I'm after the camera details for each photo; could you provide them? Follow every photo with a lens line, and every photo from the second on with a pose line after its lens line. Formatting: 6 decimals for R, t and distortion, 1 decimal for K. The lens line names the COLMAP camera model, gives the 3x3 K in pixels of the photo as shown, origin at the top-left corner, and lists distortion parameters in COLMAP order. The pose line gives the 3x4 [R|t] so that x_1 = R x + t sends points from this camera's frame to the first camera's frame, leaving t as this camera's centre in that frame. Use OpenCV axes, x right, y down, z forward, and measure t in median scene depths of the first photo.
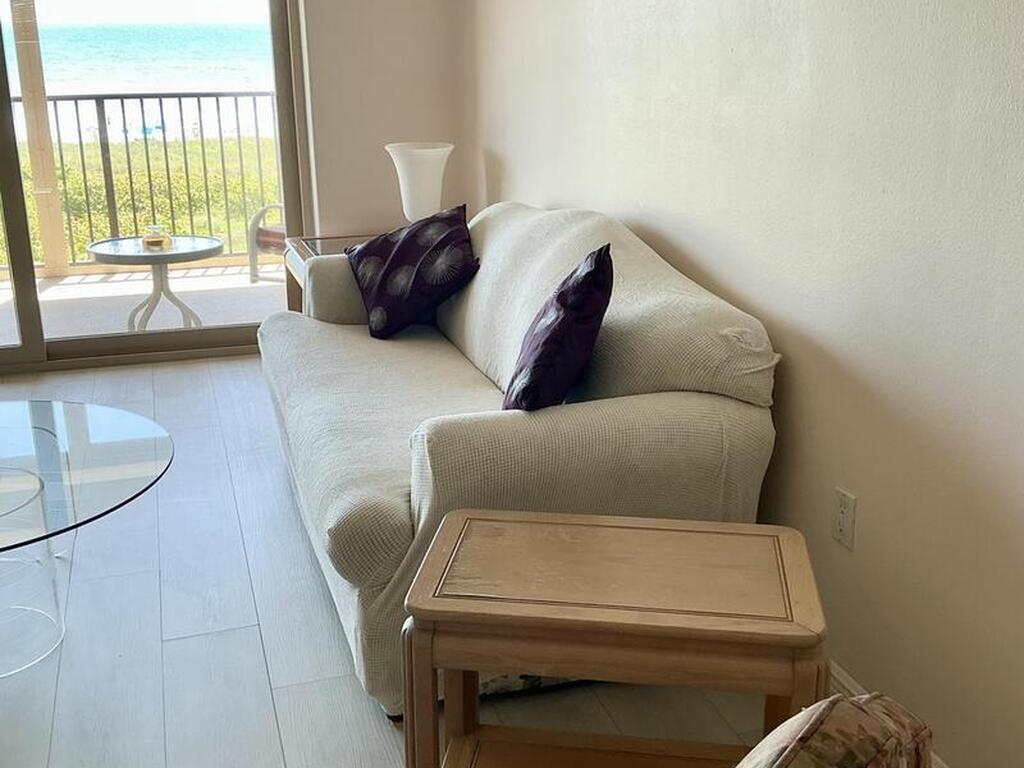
lens RADIAL K [[1128.5, 0, 512.0], [0, 1128.5, 384.0], [0, 0, 1]] dist [0.171106, -0.381285]
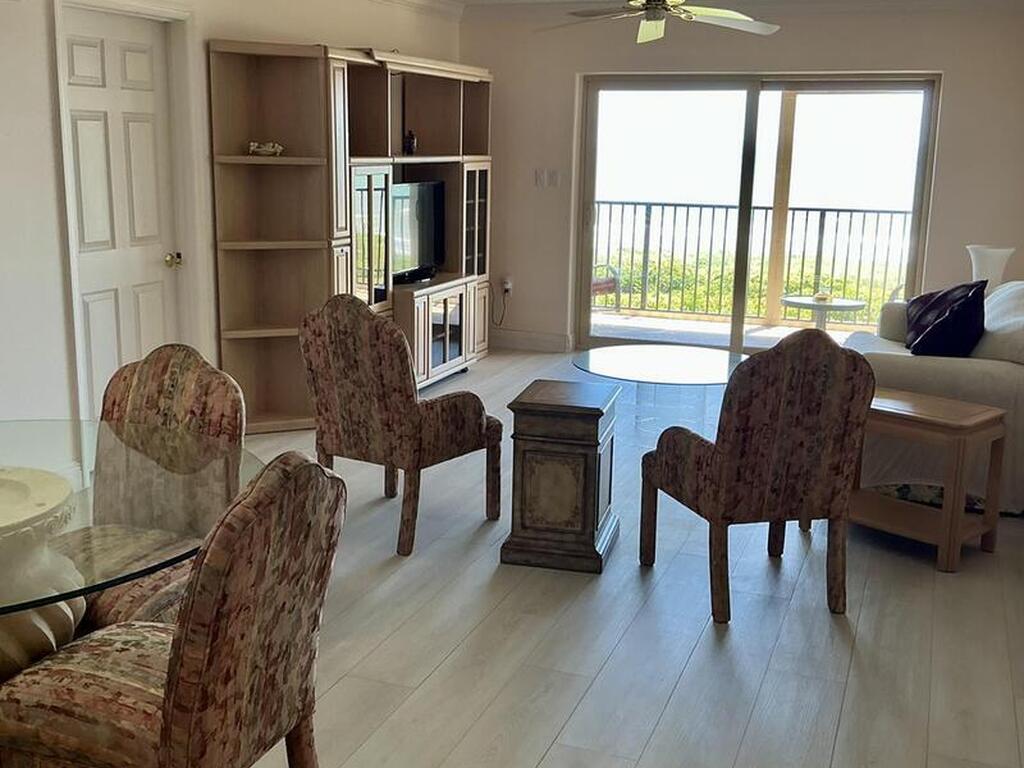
lens RADIAL K [[1128.5, 0, 512.0], [0, 1128.5, 384.0], [0, 0, 1]] dist [0.171106, -0.381285]
pose [[0.790055, 0.151514, -0.594018, 0.443482], [-0.211623, 0.976817, -0.032310, 0.193876], [0.575351, 0.151235, 0.803803, -0.721698]]
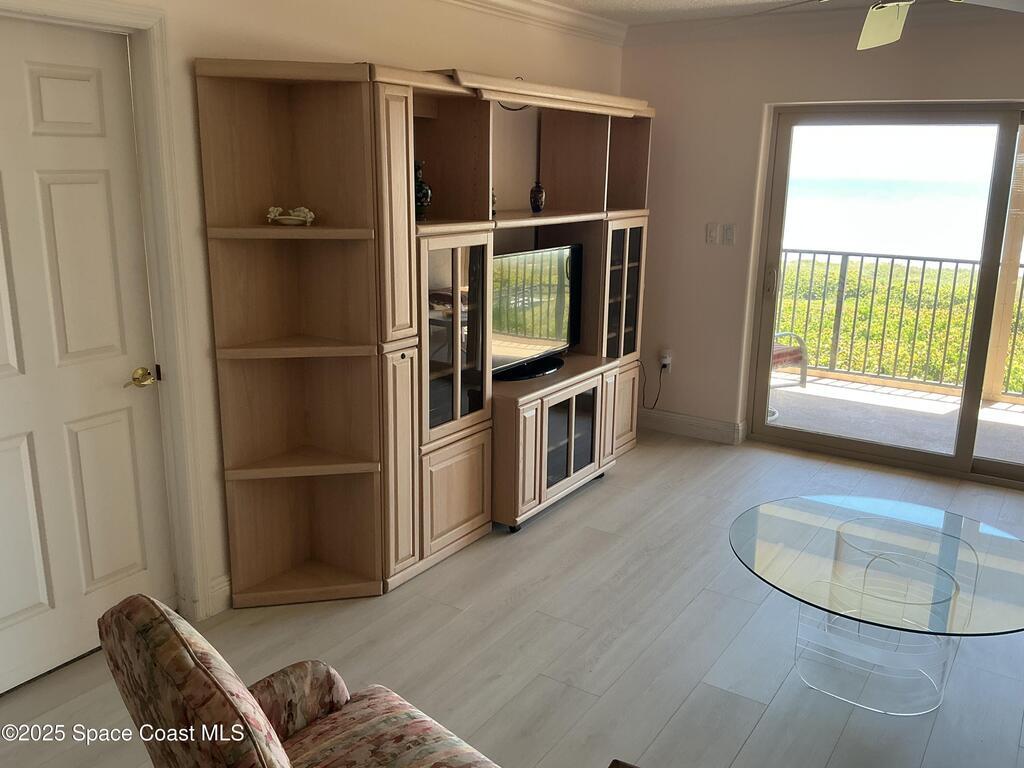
lens RADIAL K [[851.4, 0, 508.7], [0, 851.4, 382.7], [0, 0, 1]] dist [0.150098, -0.327371]
pose [[0.628384, 0.202389, -0.751114, -0.026402], [-0.254422, 0.965930, 0.047422, -0.043316], [0.735121, 0.161301, 0.658467, -0.056611]]
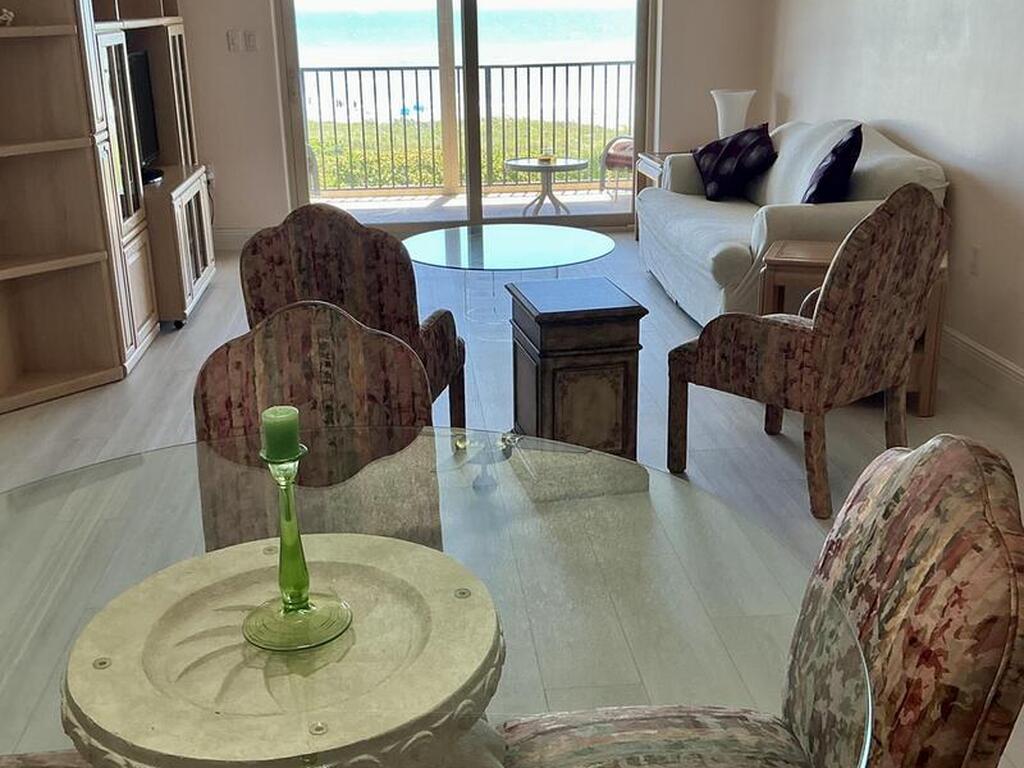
lens RADIAL K [[1128.5, 0, 512.0], [0, 1128.5, 384.0], [0, 0, 1]] dist [0.171106, -0.381285]
pose [[0.979283, 0.055315, -0.194794, -0.064214], [-0.052457, 0.998427, 0.019803, 0.215234], [0.195583, -0.009174, 0.980644, -0.727107]]
